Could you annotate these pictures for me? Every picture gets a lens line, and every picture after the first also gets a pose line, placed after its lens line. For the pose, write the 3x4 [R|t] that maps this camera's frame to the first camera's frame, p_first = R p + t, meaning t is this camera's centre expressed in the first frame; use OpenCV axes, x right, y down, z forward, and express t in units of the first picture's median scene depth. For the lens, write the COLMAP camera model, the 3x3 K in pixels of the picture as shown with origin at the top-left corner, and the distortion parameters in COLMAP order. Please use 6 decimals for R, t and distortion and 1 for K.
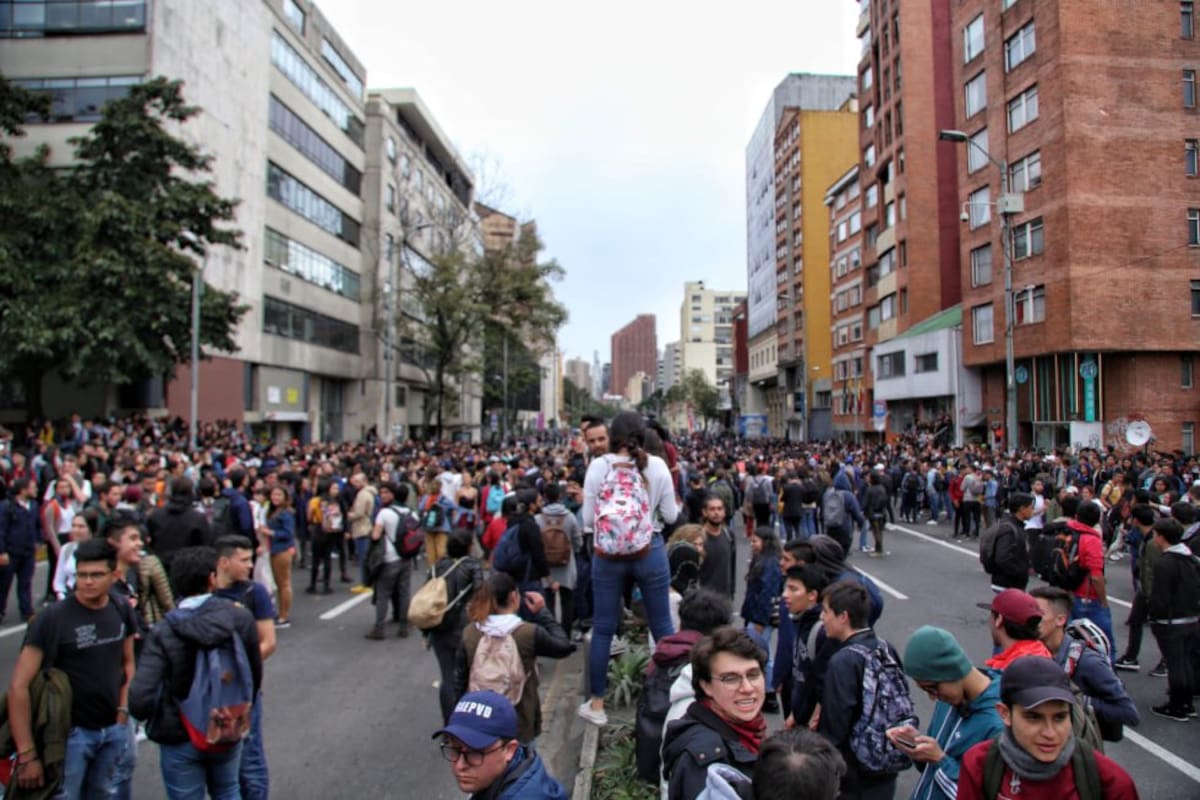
lens RADIAL K [[782.6, 0, 590.9], [0, 782.6, 382.5], [0, 0, 1]] dist [-0.129925, 0.067666]
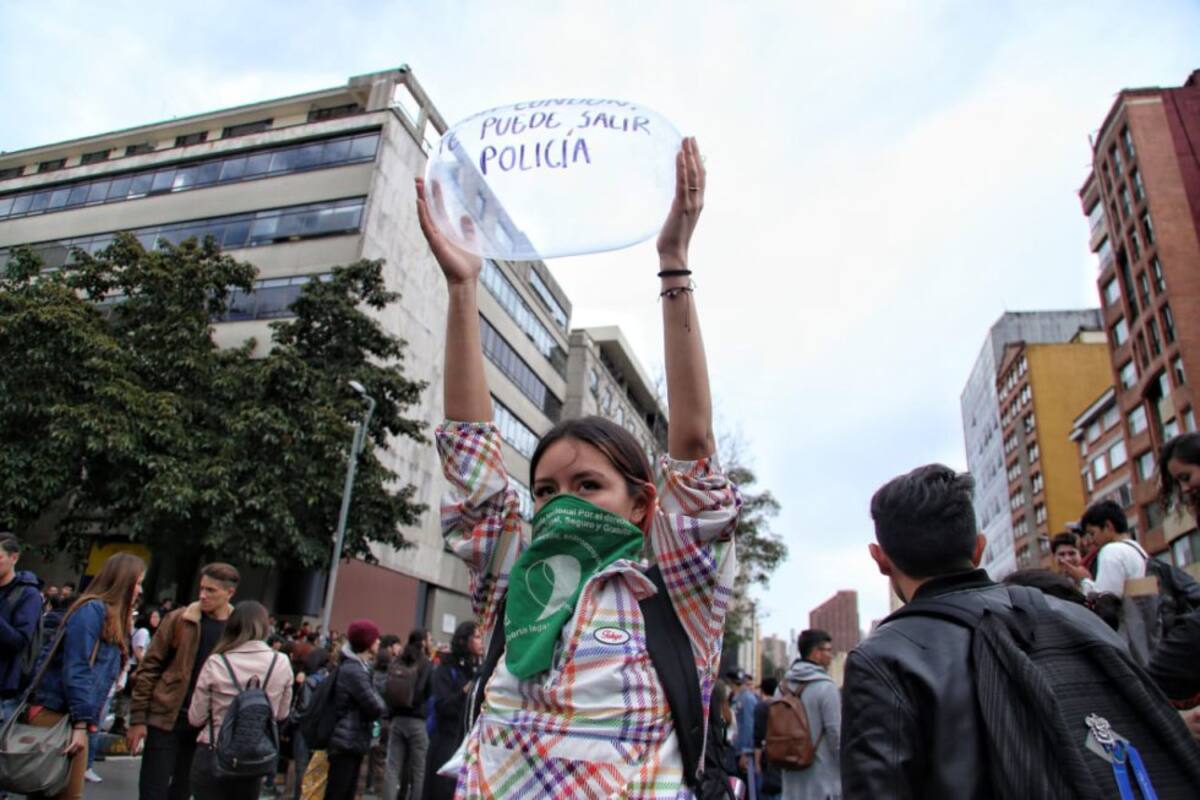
lens RADIAL K [[782.6, 0, 590.9], [0, 782.6, 382.5], [0, 0, 1]] dist [-0.129925, 0.067666]
pose [[0.970118, -0.023987, -0.241446, -0.024029], [-0.058983, 0.941937, -0.330569, 0.028262], [0.235356, 0.334932, 0.912375, 0.098439]]
